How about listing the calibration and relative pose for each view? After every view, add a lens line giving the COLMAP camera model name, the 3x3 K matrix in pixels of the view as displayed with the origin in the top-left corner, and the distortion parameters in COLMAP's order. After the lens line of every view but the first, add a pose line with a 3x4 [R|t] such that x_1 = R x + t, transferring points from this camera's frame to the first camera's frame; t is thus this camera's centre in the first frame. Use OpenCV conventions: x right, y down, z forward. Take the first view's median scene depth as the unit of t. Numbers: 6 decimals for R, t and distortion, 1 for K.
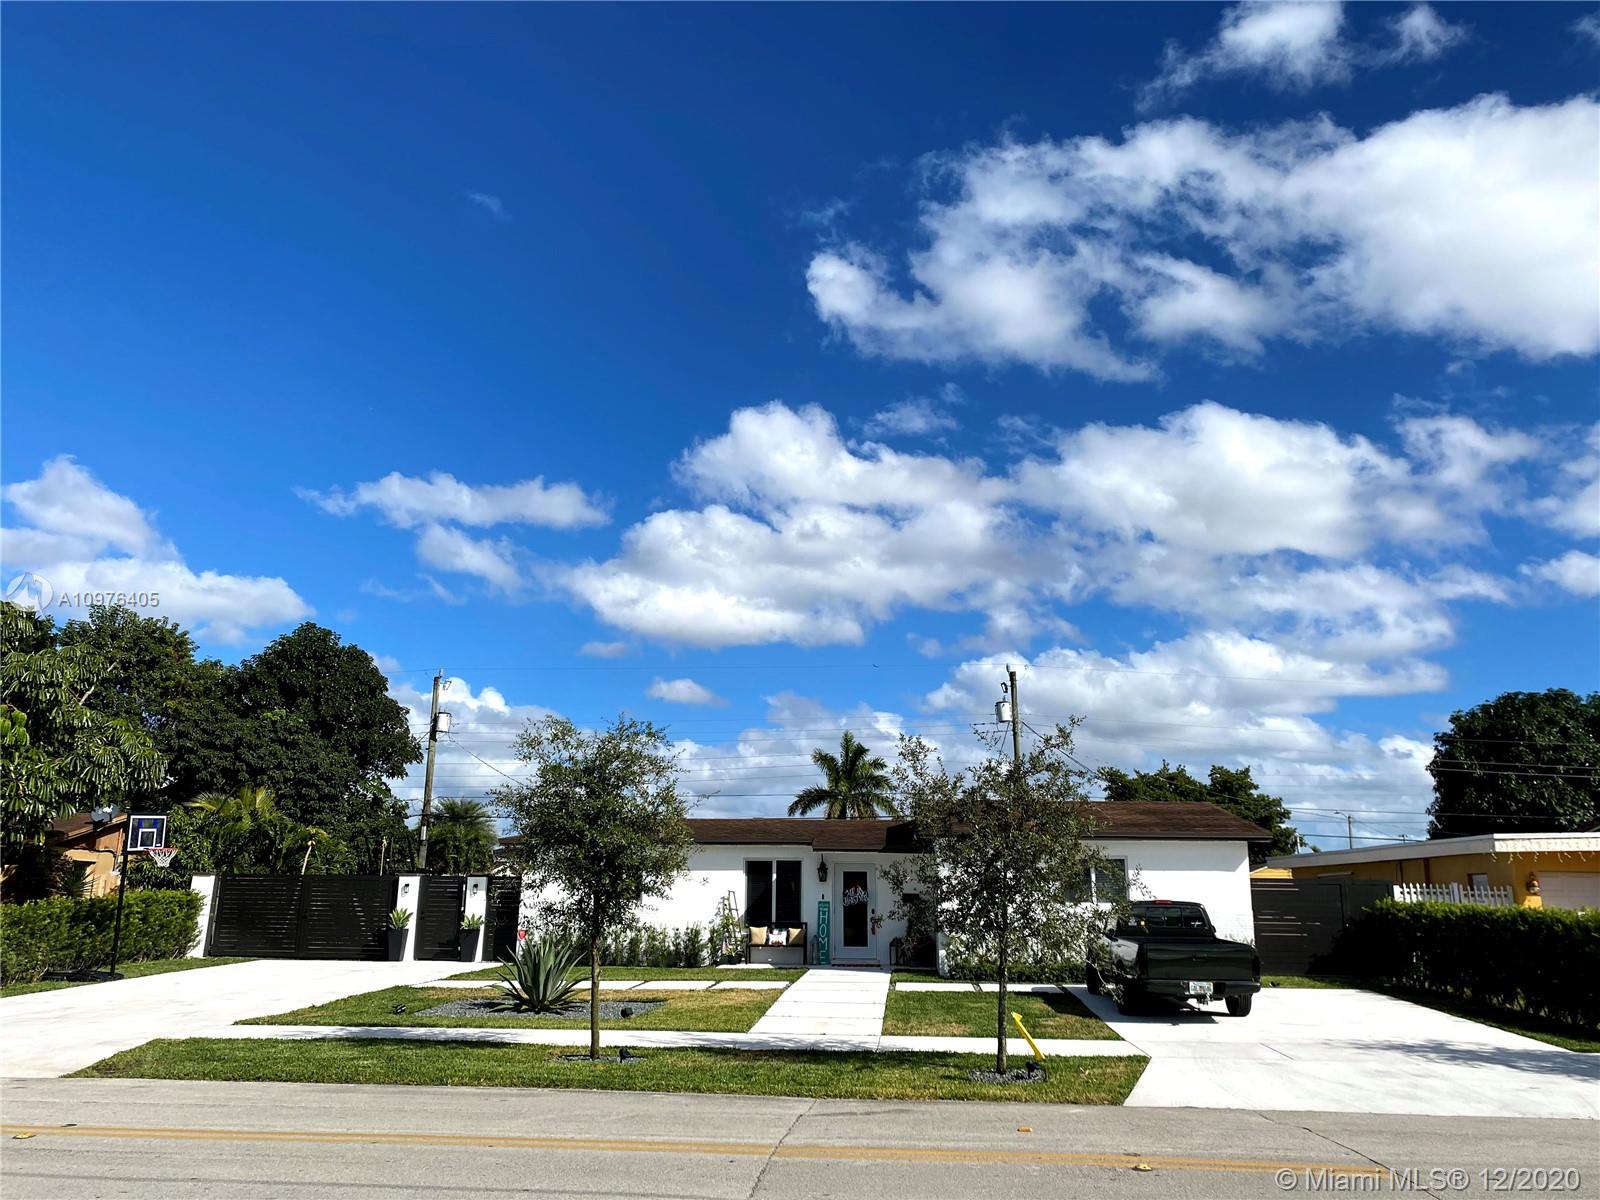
lens RADIAL K [[1299.6, 0, 800.0], [0, 1299.6, 600.0], [0, 0, 1]] dist [0.103760, 0.002787]
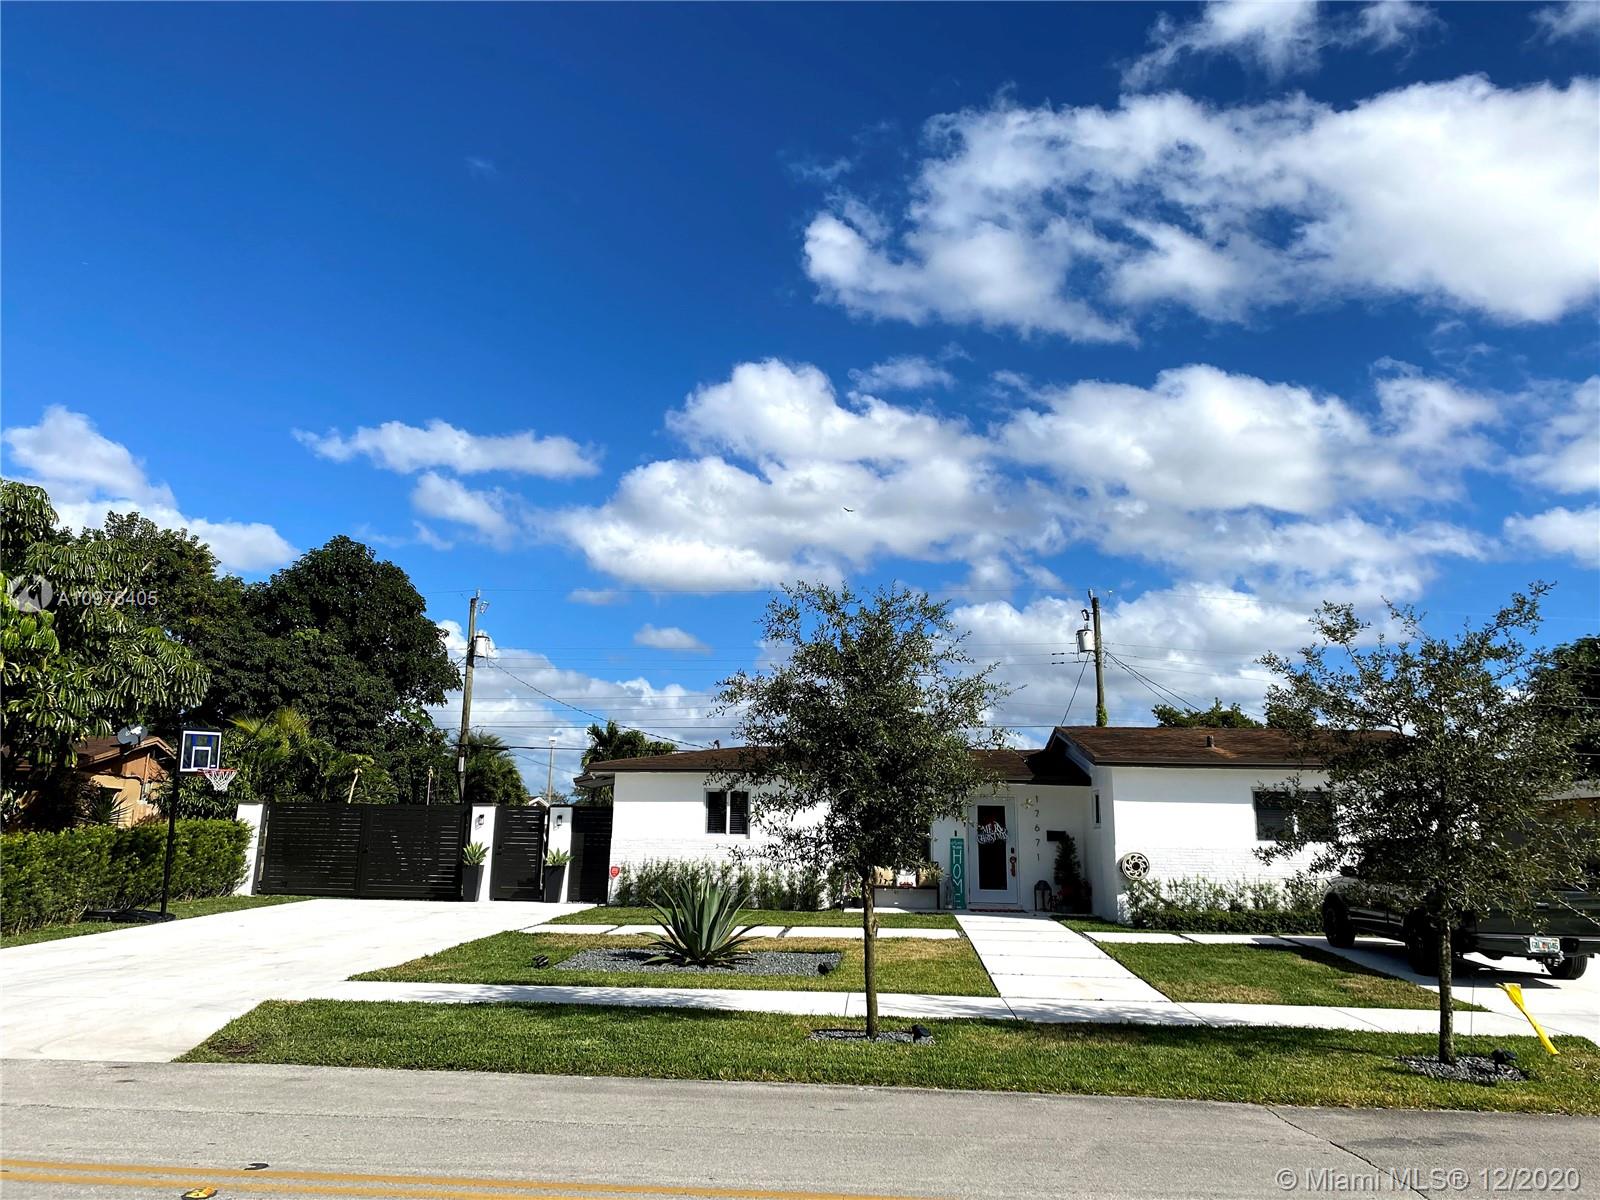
lens RADIAL K [[1201.0, 0, 799.4], [0, 1201.0, 540.1], [0, 0, 1]] dist [0.156280, -0.151191]
pose [[0.998661, 0.016276, 0.049104, -0.090634], [-0.015264, 0.999665, -0.020915, 0.031314], [-0.049428, 0.020138, 0.998575, 0.115789]]
